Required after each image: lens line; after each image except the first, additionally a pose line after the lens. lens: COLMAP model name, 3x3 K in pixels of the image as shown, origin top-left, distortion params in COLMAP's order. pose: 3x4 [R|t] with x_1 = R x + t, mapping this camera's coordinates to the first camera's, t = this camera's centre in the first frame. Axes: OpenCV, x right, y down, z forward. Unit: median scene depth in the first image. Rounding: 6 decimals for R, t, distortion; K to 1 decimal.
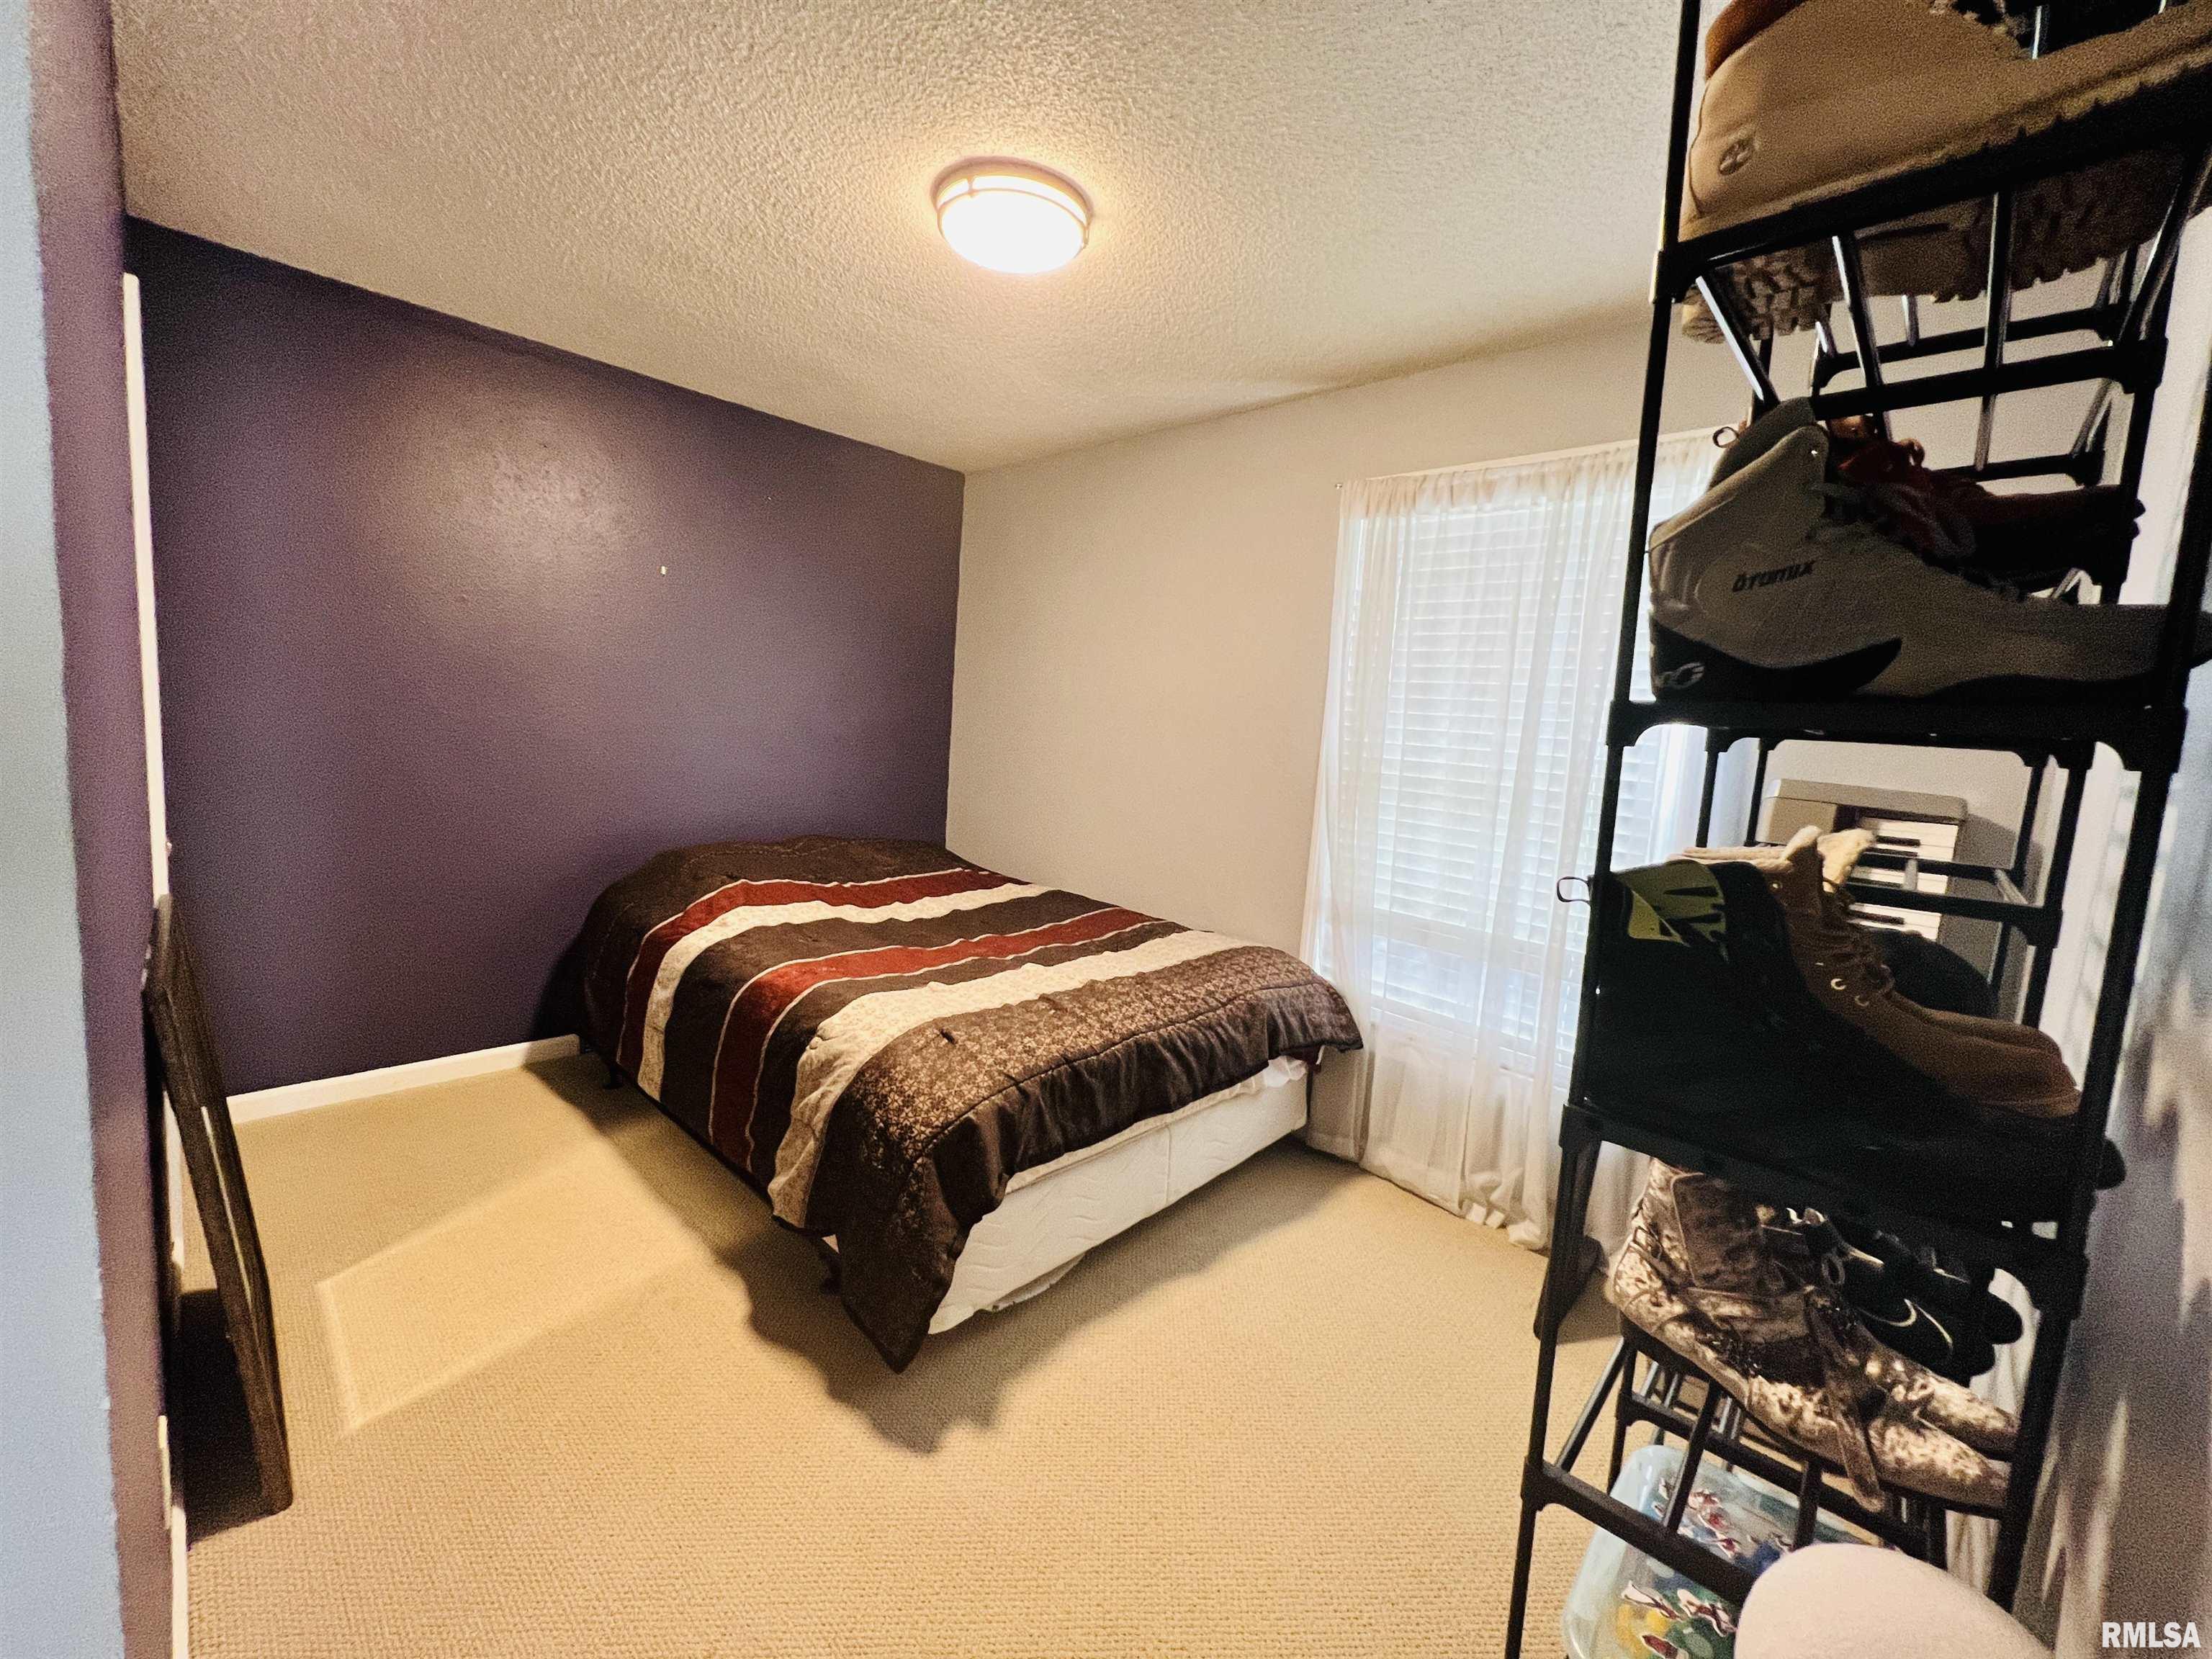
lens RADIAL K [[887.4, 0, 1104.6], [0, 887.4, 822.7], [0, 0, 1]] dist [-0.002789, 0.000847]
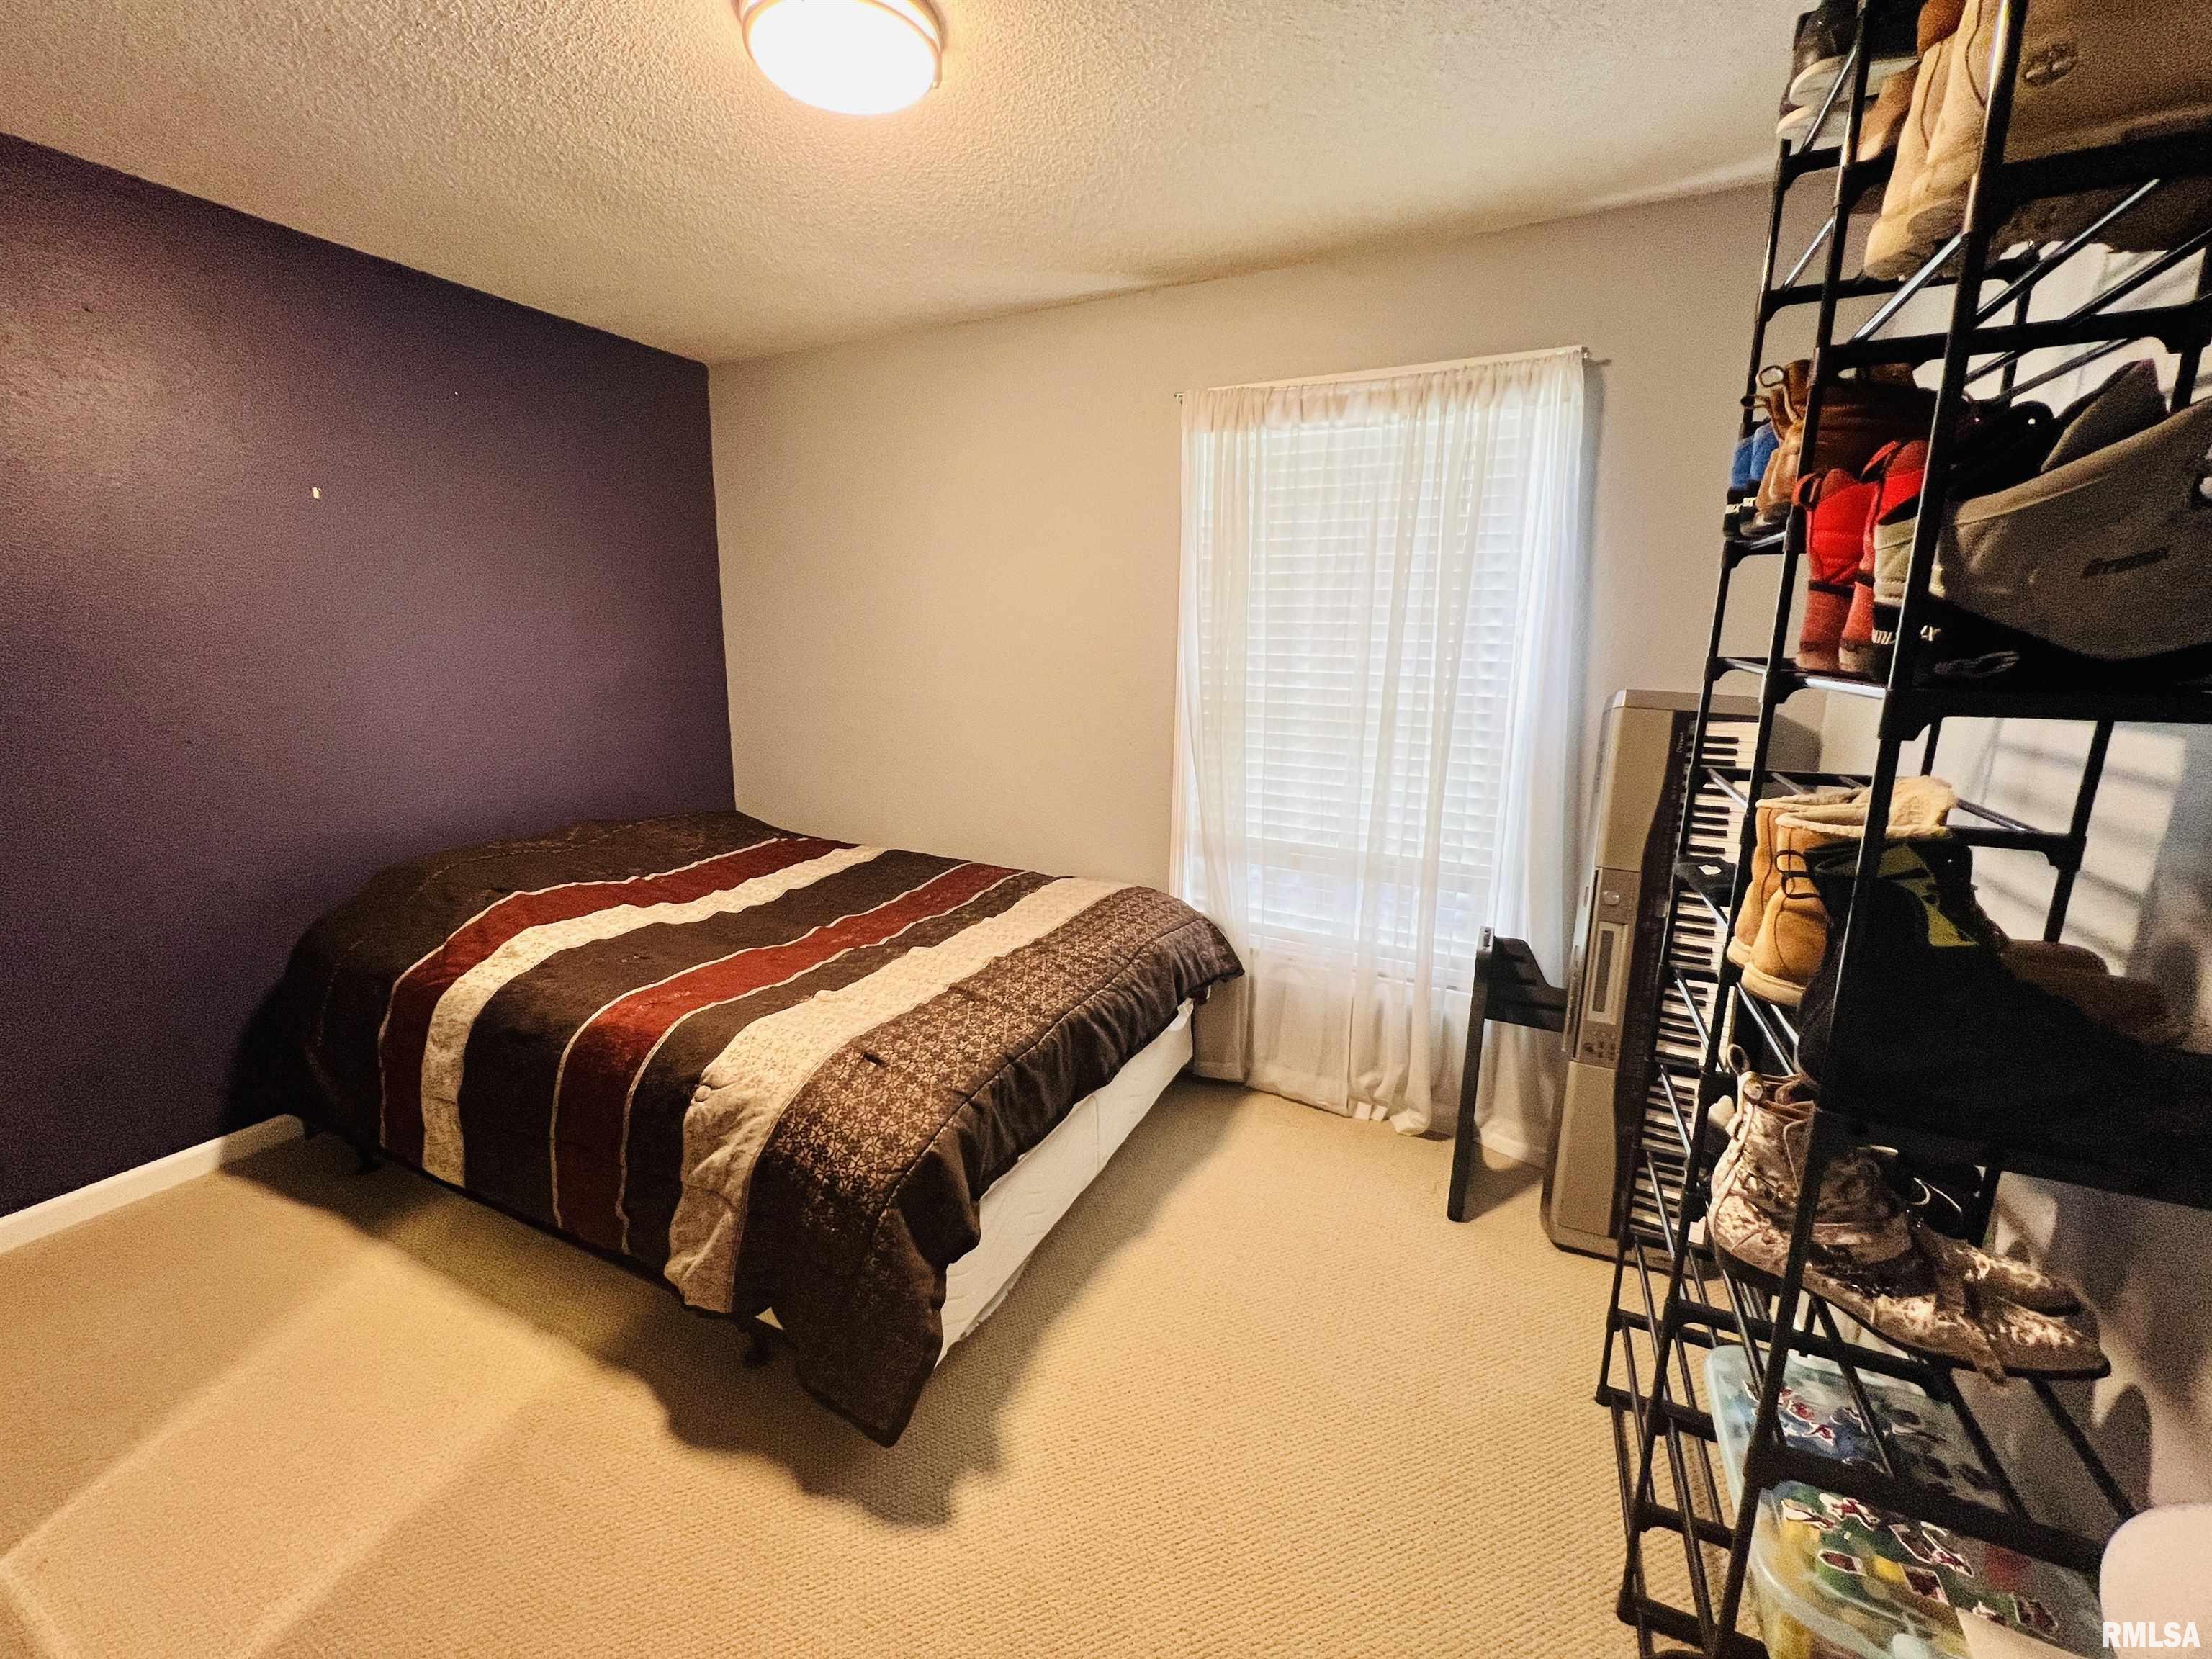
lens RADIAL K [[887.4, 0, 1099.3], [0, 887.4, 821.6], [0, 0, 1]] dist [-0.002789, 0.000847]
pose [[0.953649, -0.113207, 0.278815, -0.152637], [0.084587, 0.990027, 0.112660, -0.055819], [-0.288788, -0.083854, 0.953714, 0.110609]]
